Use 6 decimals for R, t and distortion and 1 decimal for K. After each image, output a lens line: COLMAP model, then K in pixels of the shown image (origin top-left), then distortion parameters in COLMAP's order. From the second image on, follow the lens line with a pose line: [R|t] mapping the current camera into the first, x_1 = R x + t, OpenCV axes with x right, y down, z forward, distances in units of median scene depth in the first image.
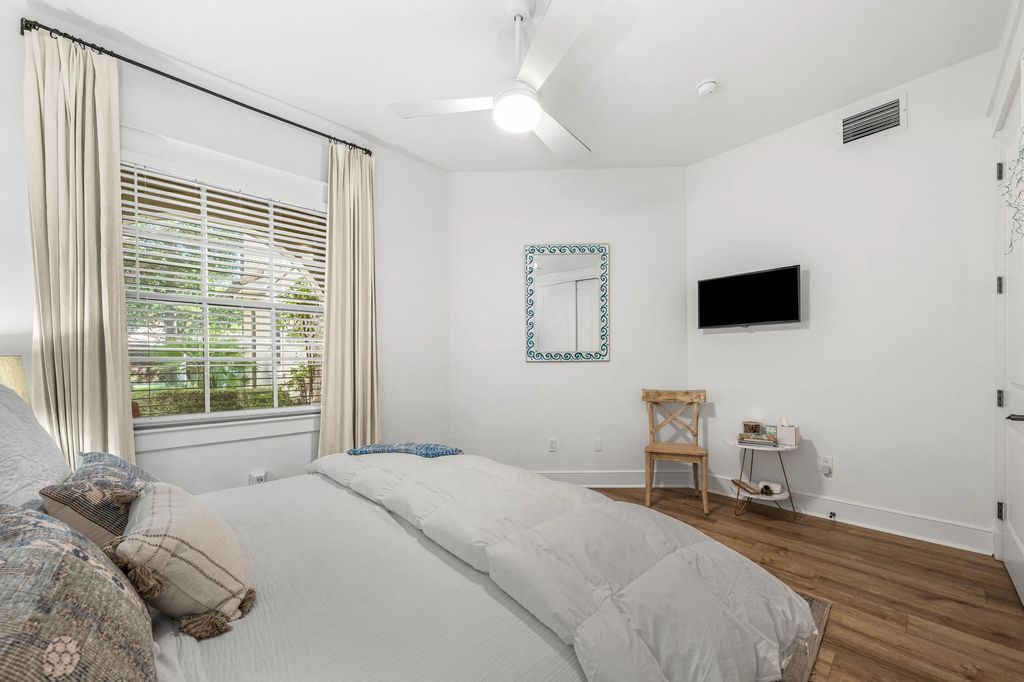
lens RADIAL K [[370.2, 0, 511.9], [0, 370.2, 360.9], [0, 0, 1]] dist [0.000506, 0.000065]
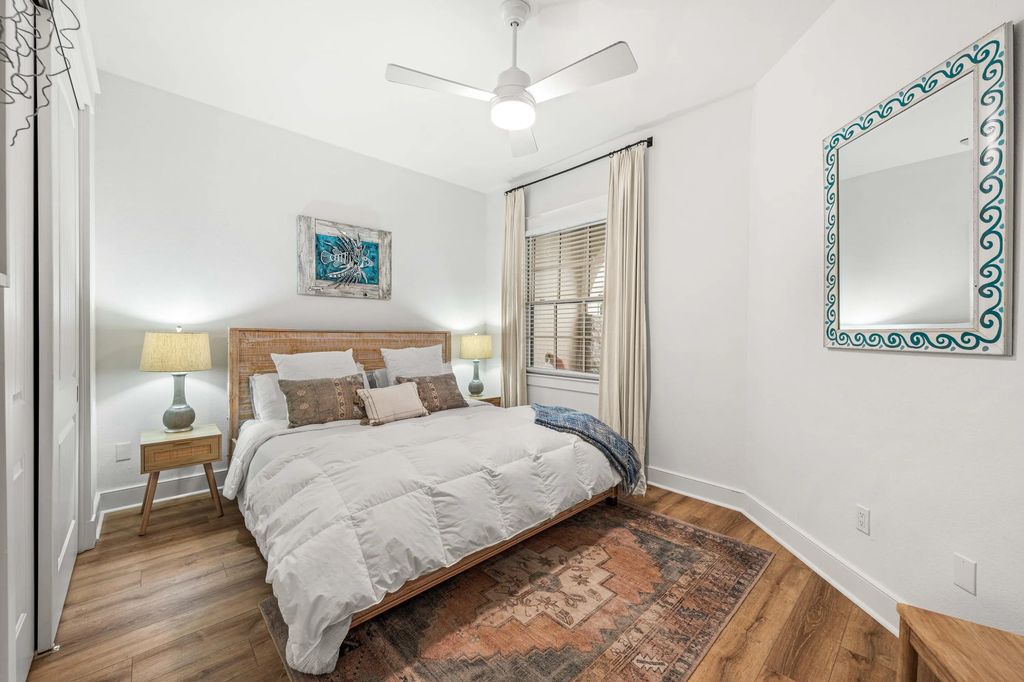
lens RADIAL K [[394.6, 0, 511.4], [0, 394.6, 332.0], [0, 0, 1]] dist [-0.002498, -0.000026]
pose [[0.016150, 0.003424, -0.999864, 0.626357], [-0.007470, 0.999967, 0.003303, -0.020951], [0.999842, 0.007416, 0.016175, 0.527082]]
